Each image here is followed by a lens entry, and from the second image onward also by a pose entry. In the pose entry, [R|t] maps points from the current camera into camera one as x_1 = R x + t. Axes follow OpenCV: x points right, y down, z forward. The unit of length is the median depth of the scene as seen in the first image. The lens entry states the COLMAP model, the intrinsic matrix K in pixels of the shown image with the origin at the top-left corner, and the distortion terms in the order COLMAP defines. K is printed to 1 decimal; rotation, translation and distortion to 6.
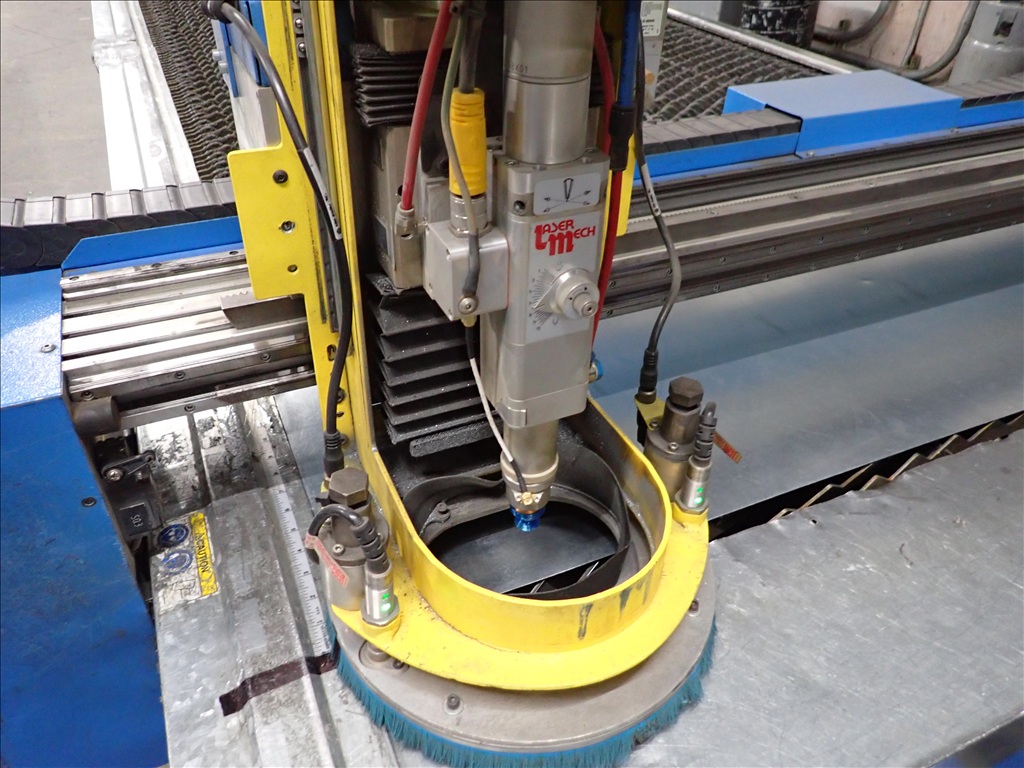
lens RADIAL K [[765.9, 0, 512.0], [0, 765.9, 384.0], [0, 0, 1]] dist [0.007383, -0.001009]
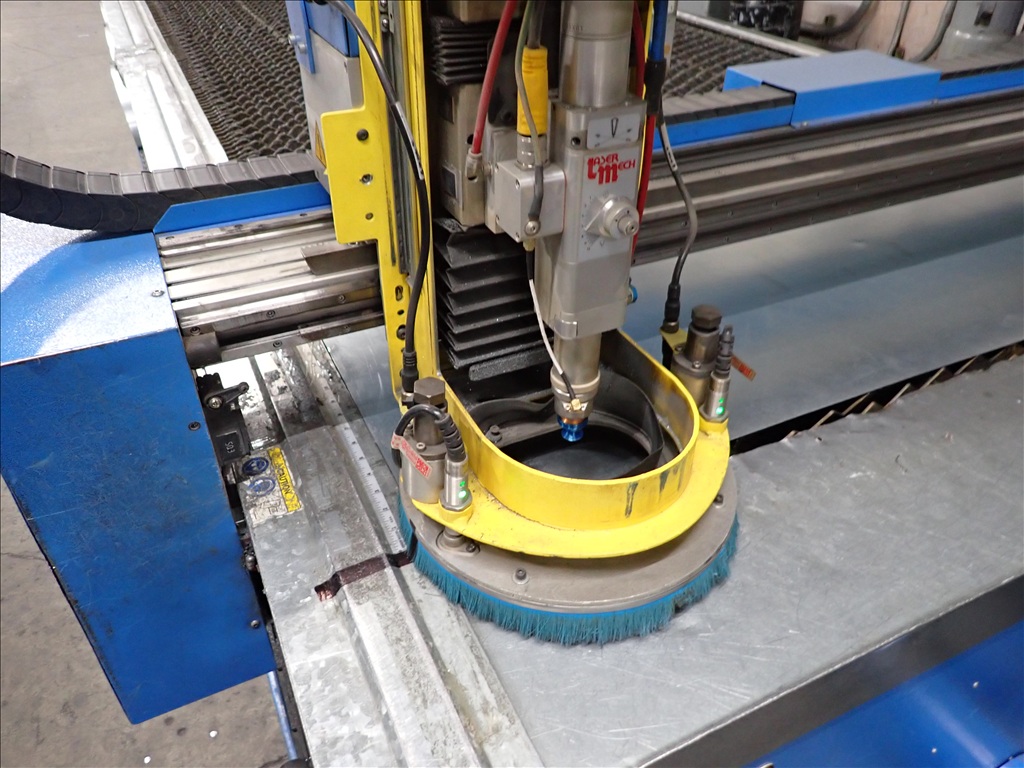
lens RADIAL K [[765.9, 0, 512.0], [0, 765.9, 384.0], [0, 0, 1]] dist [0.007383, -0.001009]
pose [[0.999569, -0.029120, 0.003817, -0.073042], [0.029150, 0.999541, -0.008277, 0.110816], [-0.003575, 0.008384, 0.999958, -0.155262]]
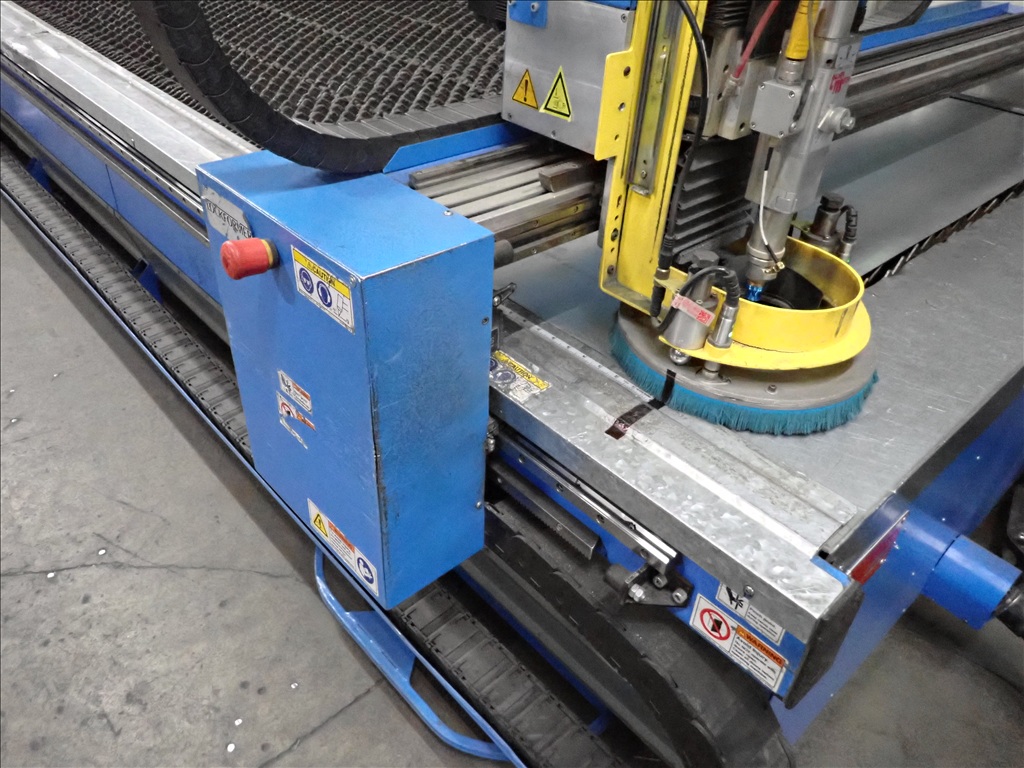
lens RADIAL K [[765.9, 0, 512.0], [0, 765.9, 384.0], [0, 0, 1]] dist [0.007383, -0.001009]
pose [[0.952897, -0.162549, 0.256059, -0.862251], [0.160034, 0.986632, 0.030772, 0.226724], [-0.257638, 0.011656, 0.966171, -0.363031]]
